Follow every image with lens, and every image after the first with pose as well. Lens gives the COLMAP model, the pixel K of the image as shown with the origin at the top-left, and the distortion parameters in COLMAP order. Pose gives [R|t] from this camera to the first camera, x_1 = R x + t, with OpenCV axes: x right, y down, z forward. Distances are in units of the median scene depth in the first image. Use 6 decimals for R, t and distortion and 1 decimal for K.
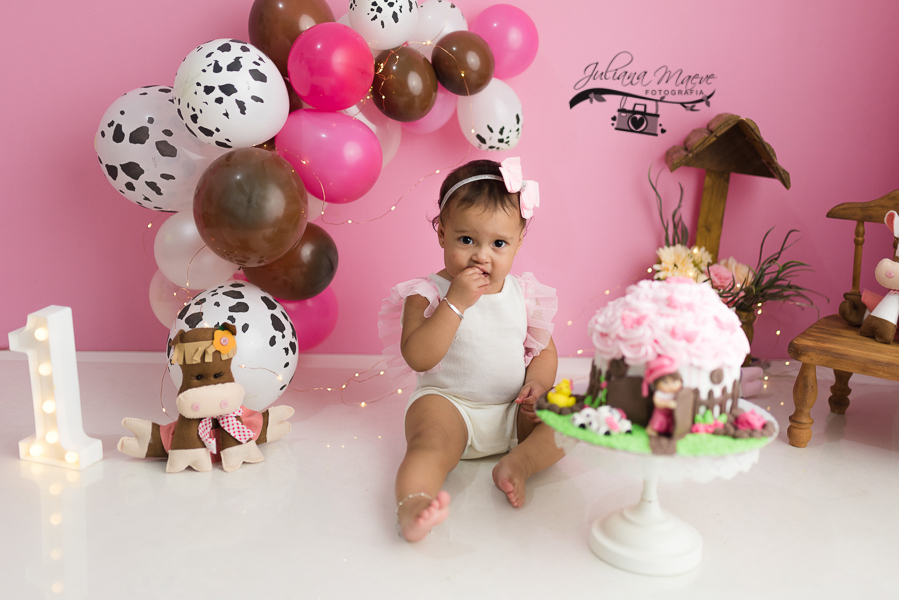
lens RADIAL K [[925.9, 0, 451.3], [0, 925.9, 301.1], [0, 0, 1]] dist [0.000722, 0.008851]
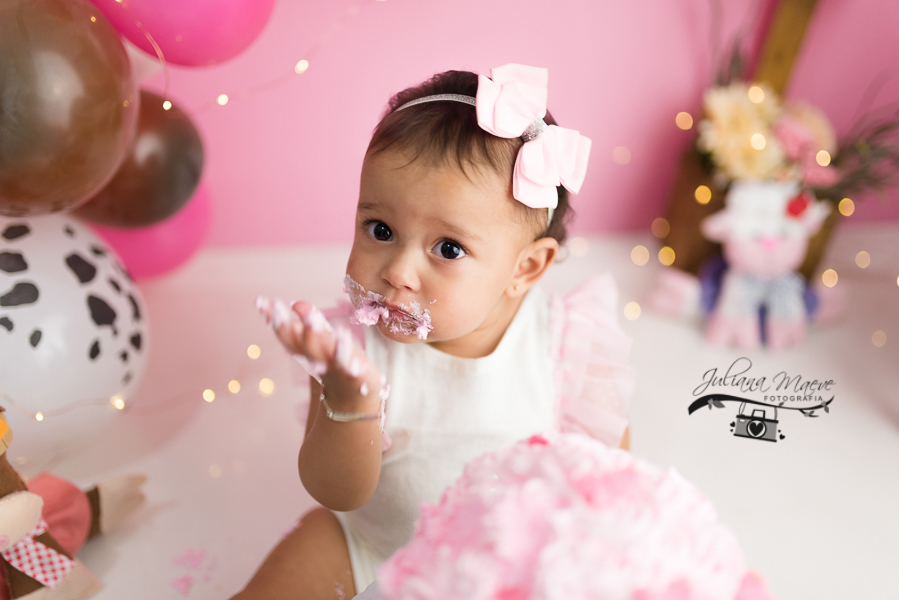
lens RADIAL K [[873.1, 0, 449.9], [0, 873.1, 299.9], [0, 0, 1]] dist [0.003702, 0.006477]
pose [[0.991339, -0.034004, 0.126845, -0.052467], [-0.011360, 0.940072, 0.340788, -0.168886], [-0.130832, -0.339277, 0.931544, 0.526965]]
